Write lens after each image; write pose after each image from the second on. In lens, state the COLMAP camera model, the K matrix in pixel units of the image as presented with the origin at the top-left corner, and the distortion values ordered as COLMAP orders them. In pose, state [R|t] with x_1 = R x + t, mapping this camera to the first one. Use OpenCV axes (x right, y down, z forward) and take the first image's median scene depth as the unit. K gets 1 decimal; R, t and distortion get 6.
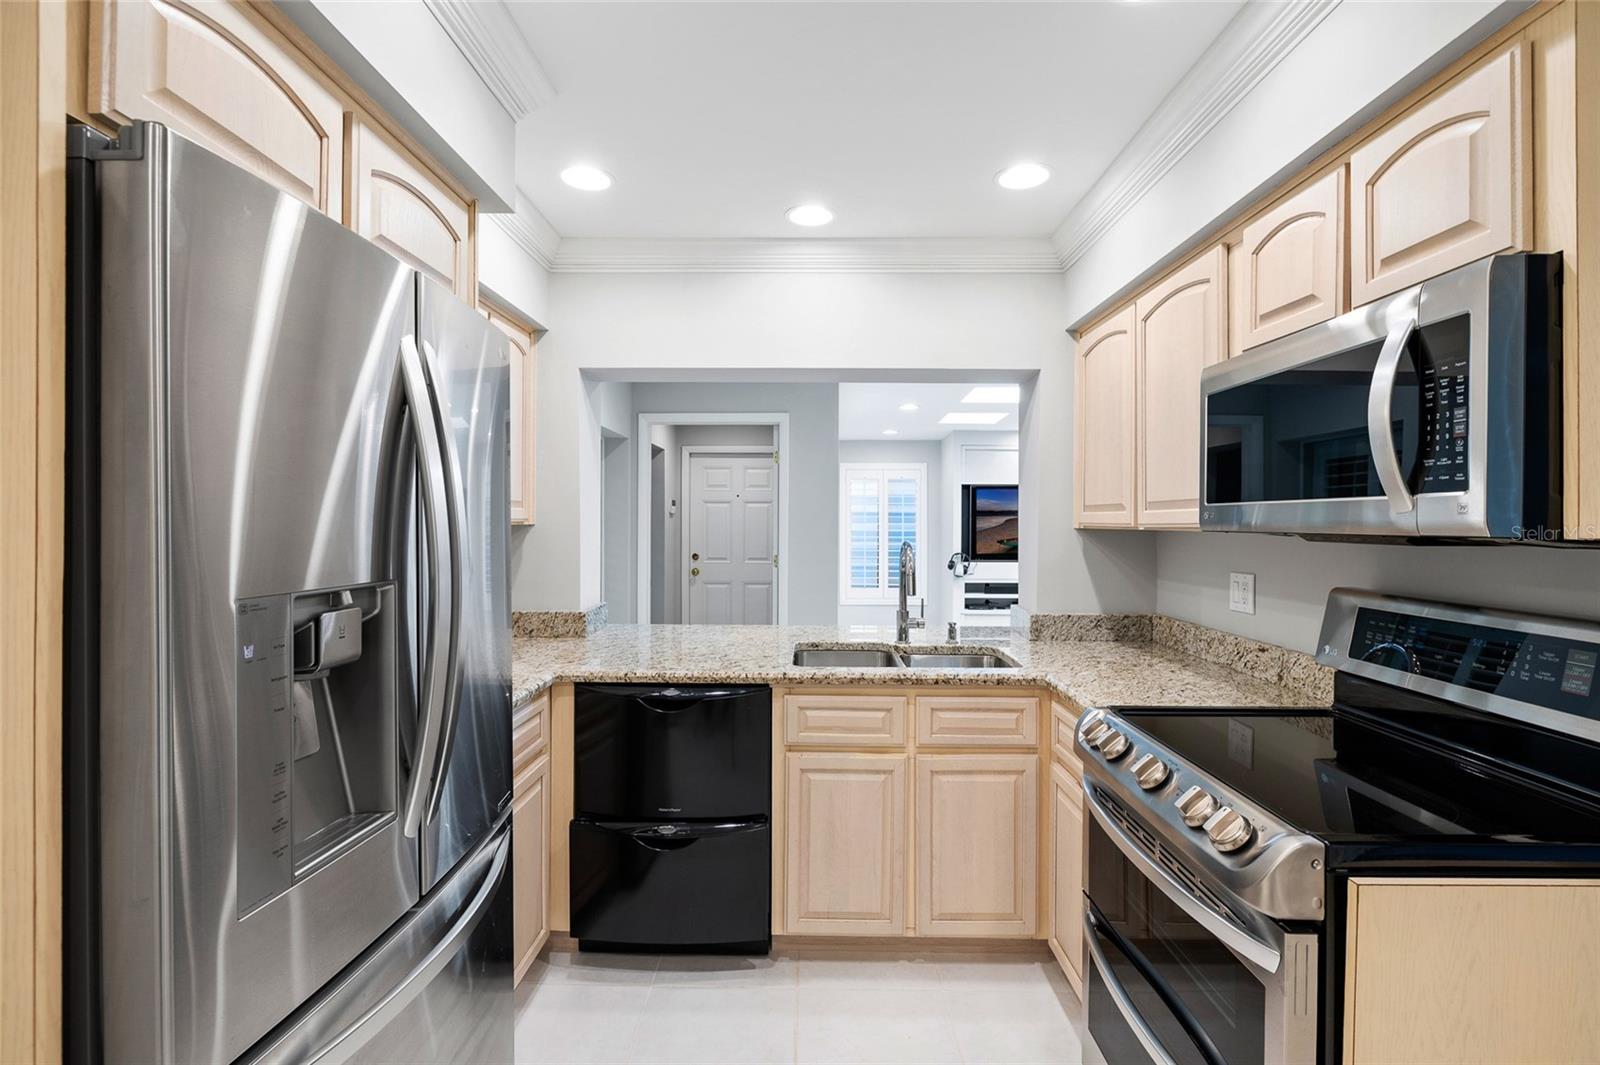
lens RADIAL K [[724.7, 0, 799.8], [0, 724.7, 528.5], [0, 0, 1]] dist [-0.005072, 0.001091]
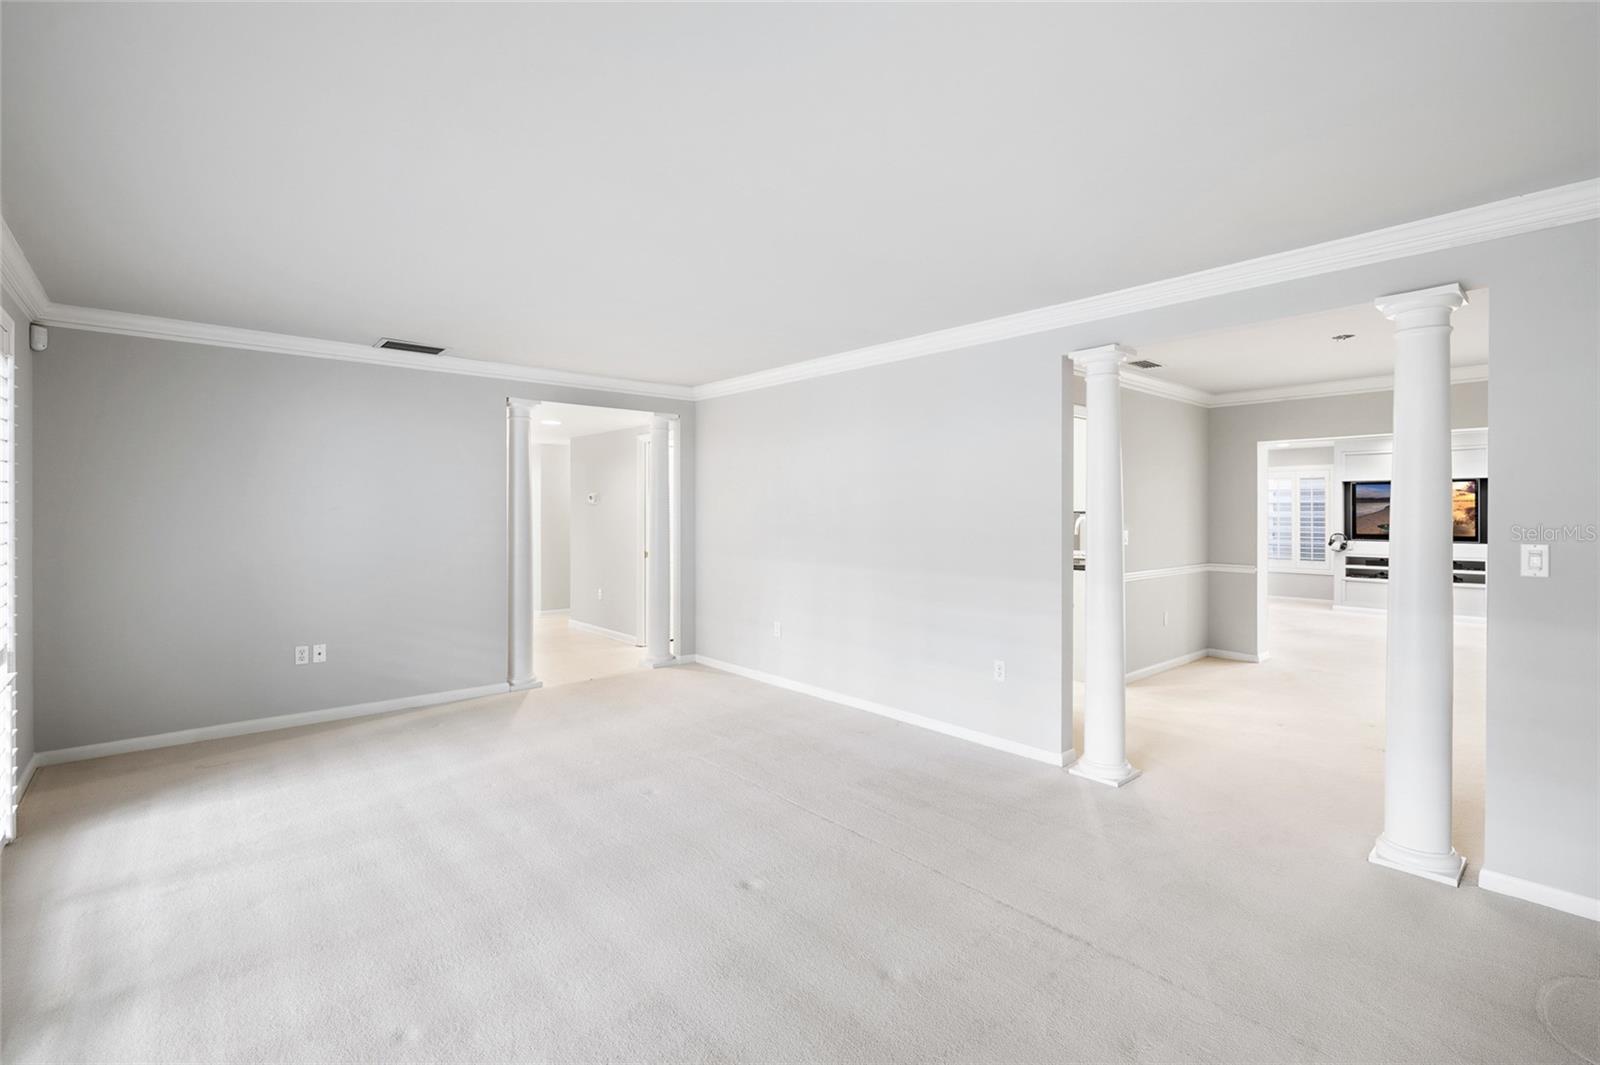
lens RADIAL K [[724.7, 0, 800.5], [0, 724.7, 517.3], [0, 0, 1]] dist [-0.005072, 0.001091]
pose [[0.670200, 0.000730, -0.742180, 1.789410], [-0.003679, 0.999990, -0.002339, 0.037026], [0.742172, 0.004298, 0.670196, -2.015427]]
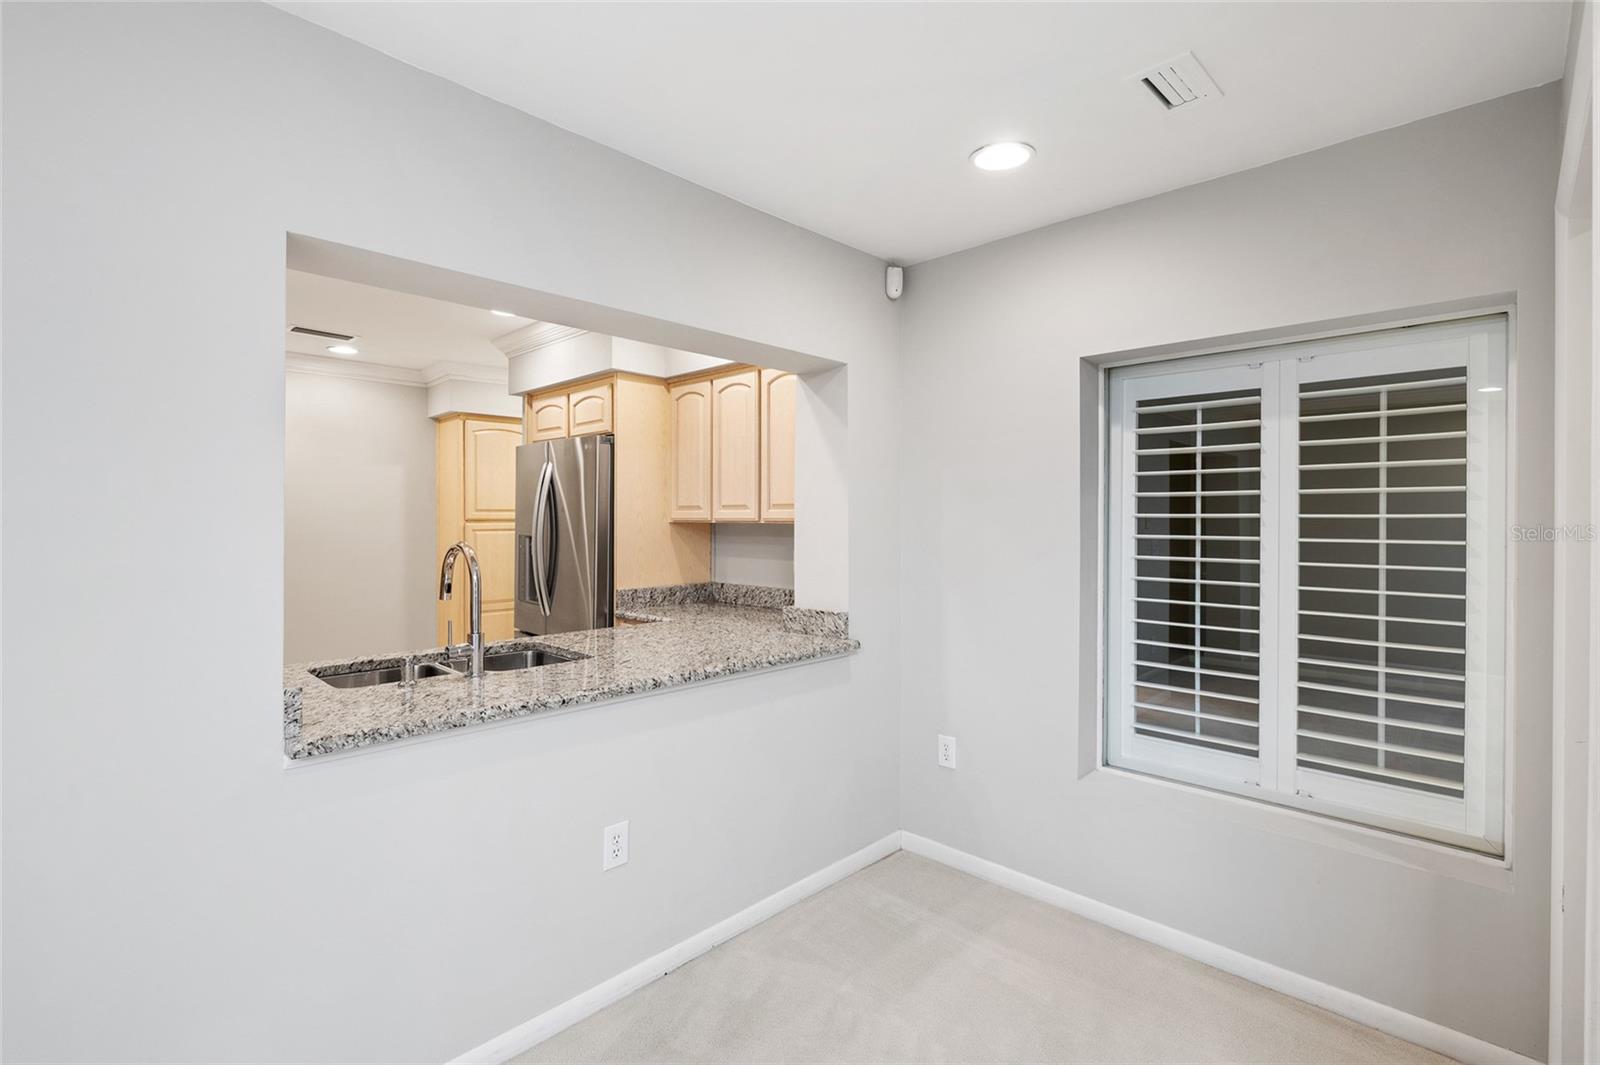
lens RADIAL K [[724.7, 0, 792.0], [0, 724.7, 527.7], [0, 0, 1]] dist [-0.005072, 0.001091]
pose [[-0.690311, -0.002953, -0.723507, 0.576604], [-0.017089, 0.999779, 0.012224, -0.015364], [0.723311, 0.020803, -0.690209, 2.206741]]
